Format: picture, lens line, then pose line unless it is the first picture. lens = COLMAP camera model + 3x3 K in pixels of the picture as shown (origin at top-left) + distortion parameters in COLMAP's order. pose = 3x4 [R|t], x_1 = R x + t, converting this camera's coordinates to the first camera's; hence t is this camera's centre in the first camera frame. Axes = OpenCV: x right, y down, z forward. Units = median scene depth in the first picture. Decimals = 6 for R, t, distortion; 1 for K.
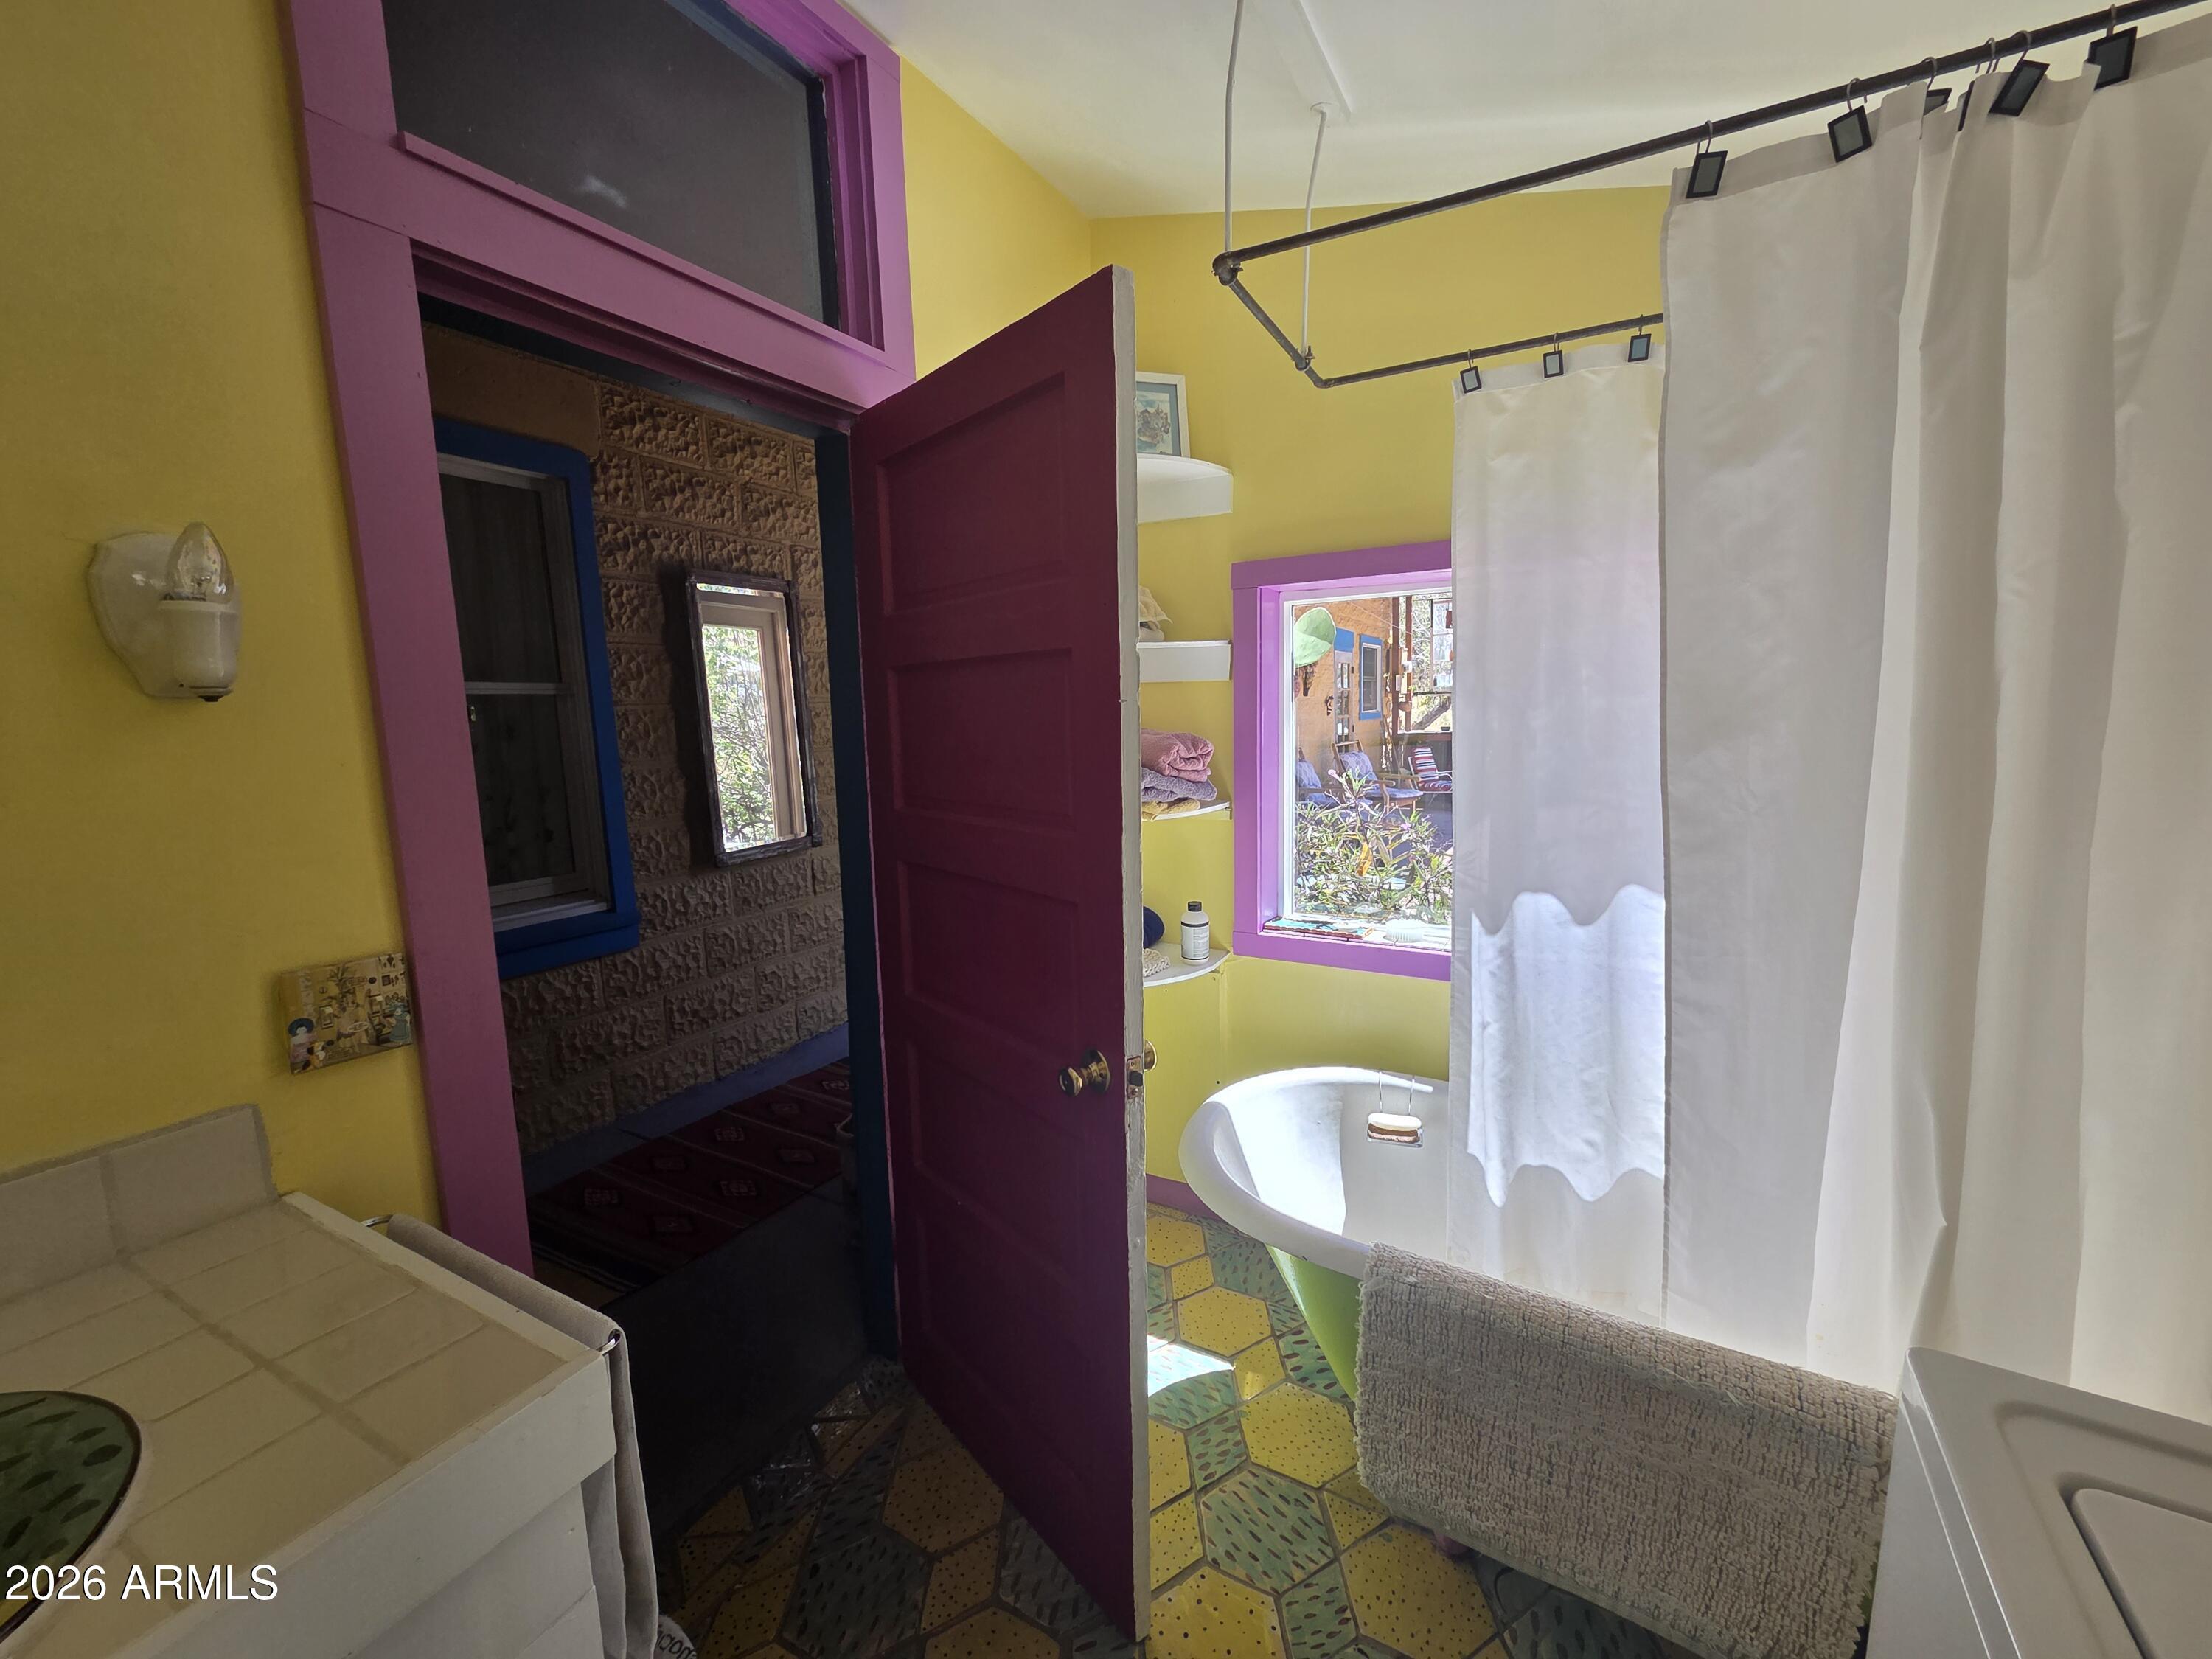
lens RADIAL K [[890.7, 0, 1106.0], [0, 890.7, 829.5], [0, 0, 1]] dist [0.002213, -0.000045]
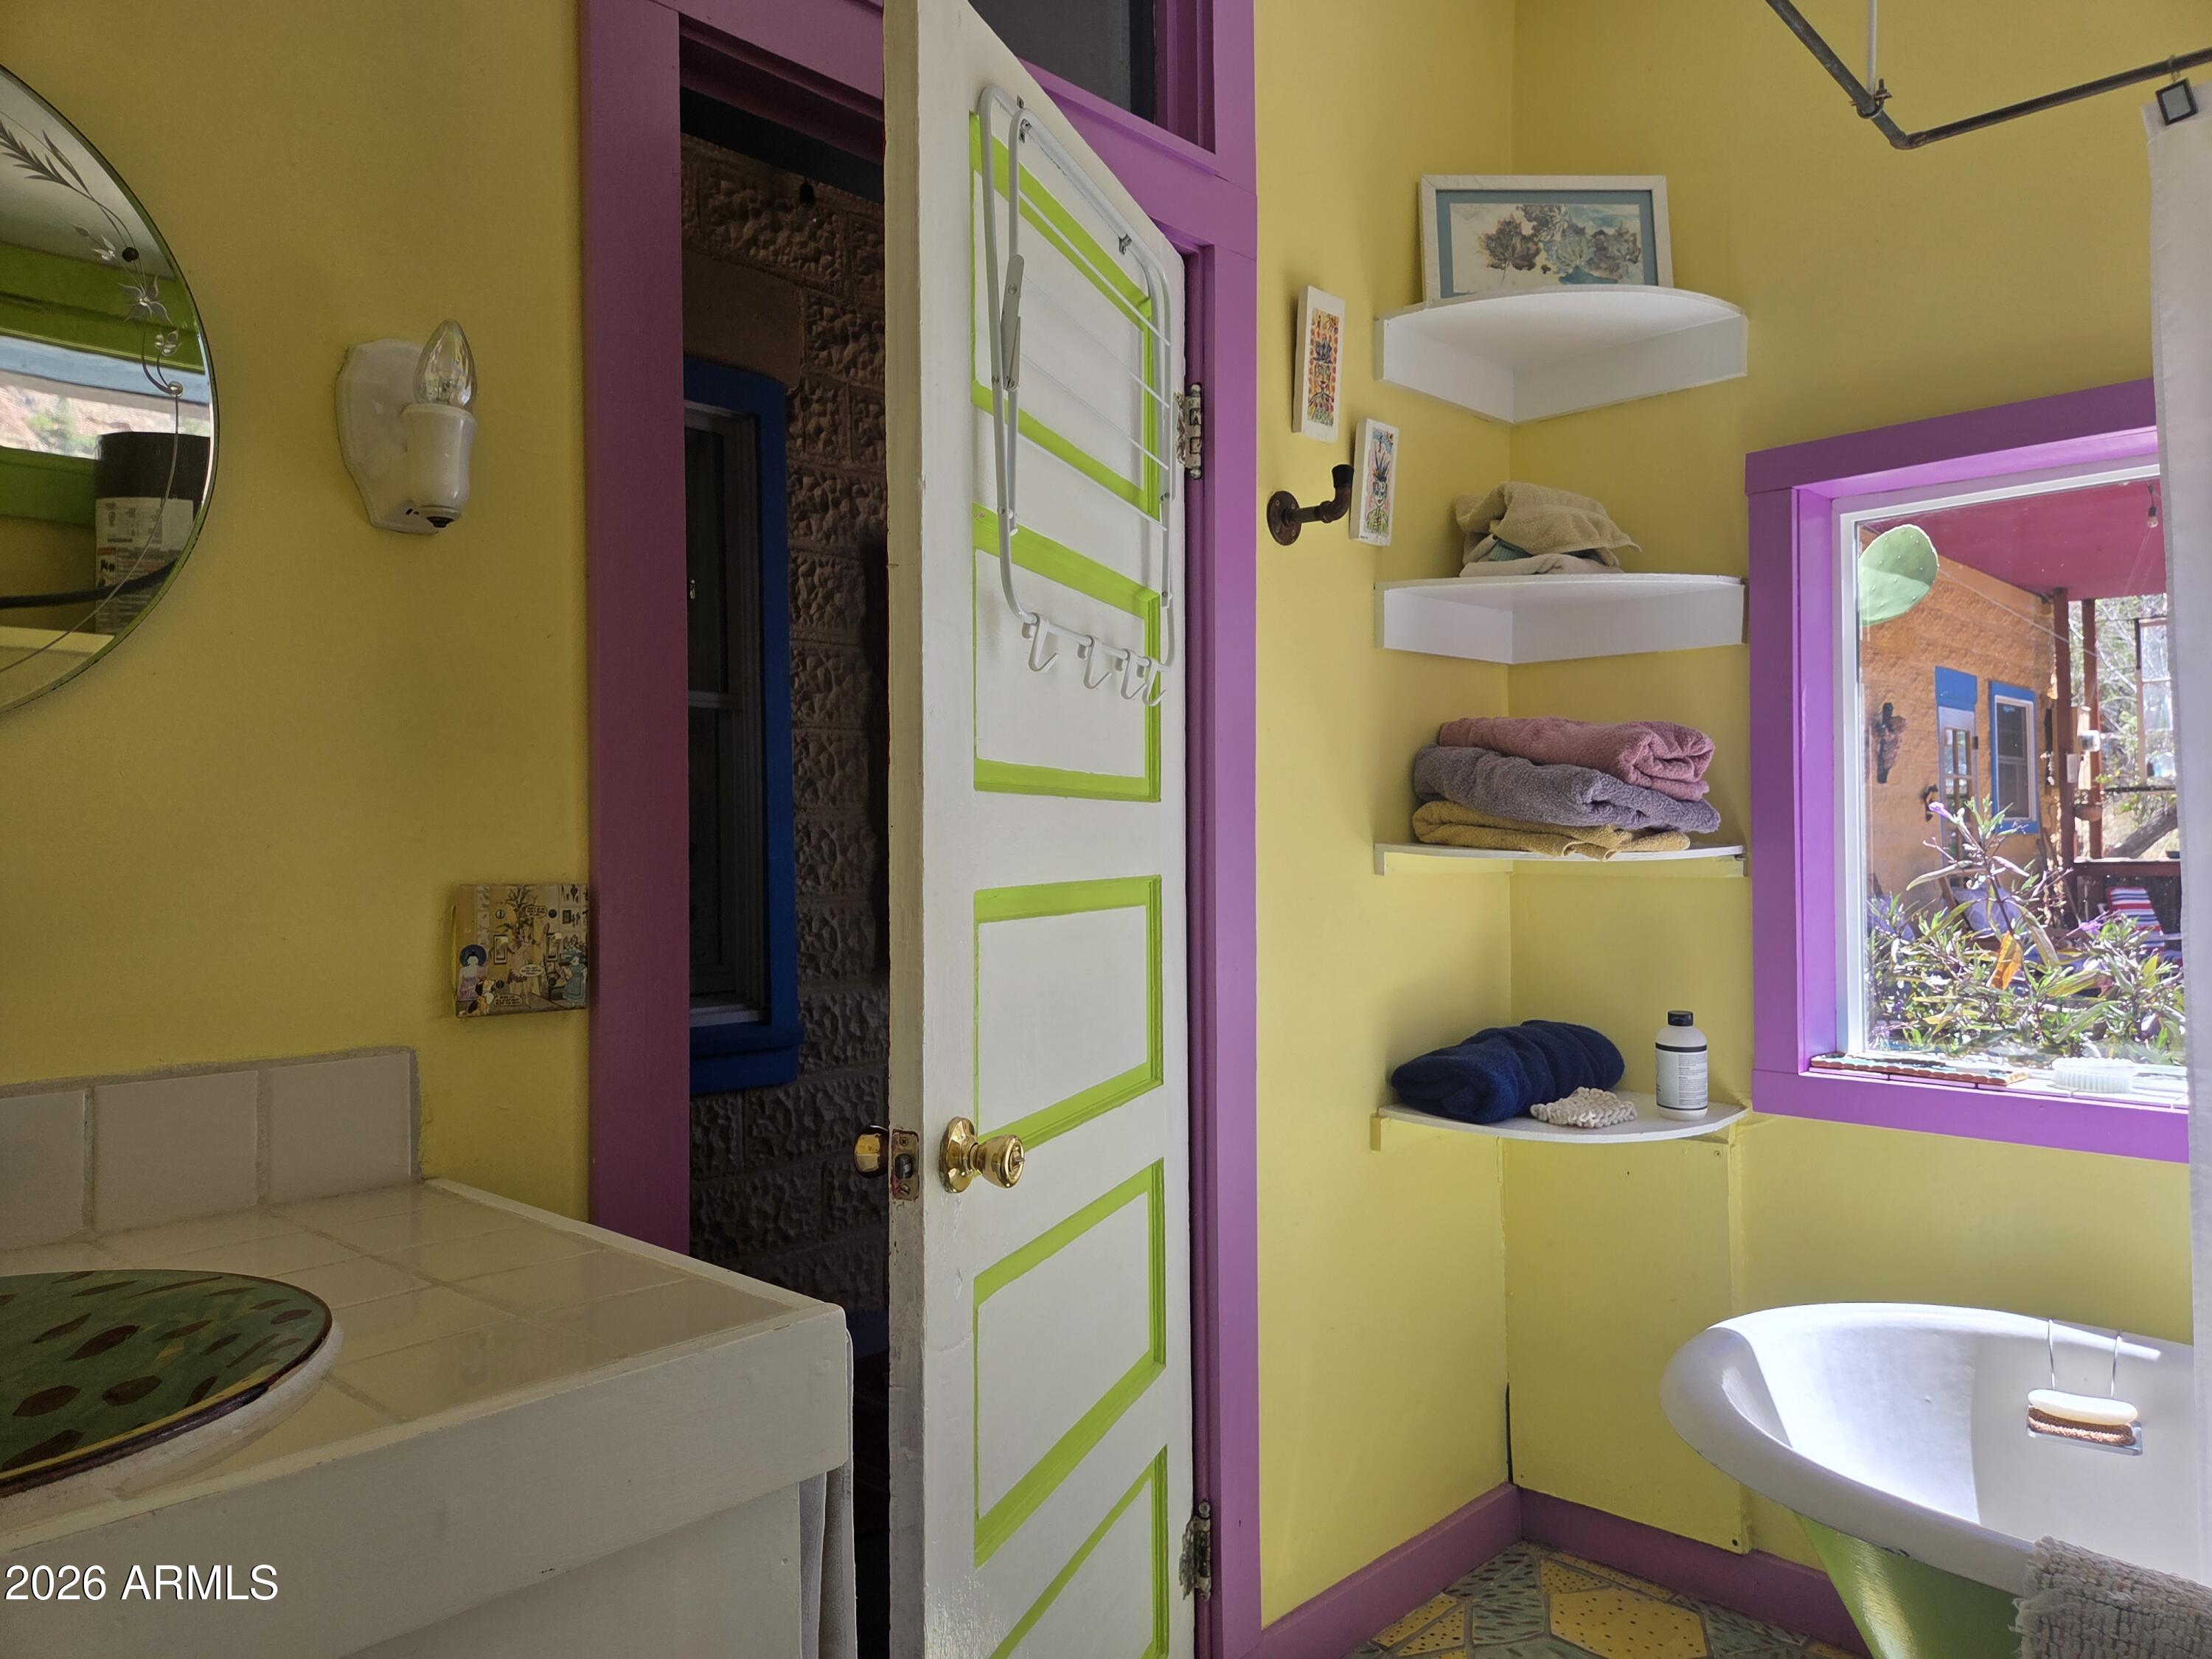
lens RADIAL K [[1478.7, 0, 1120.0], [0, 1478.7, 830.3], [0, 0, 1]] dist [0.063960, -0.057145]
pose [[0.968150, 0.013405, -0.250013, -0.013474], [-0.048466, 0.989712, -0.134612, 0.107048], [0.245637, 0.142441, 0.958839, -0.051259]]
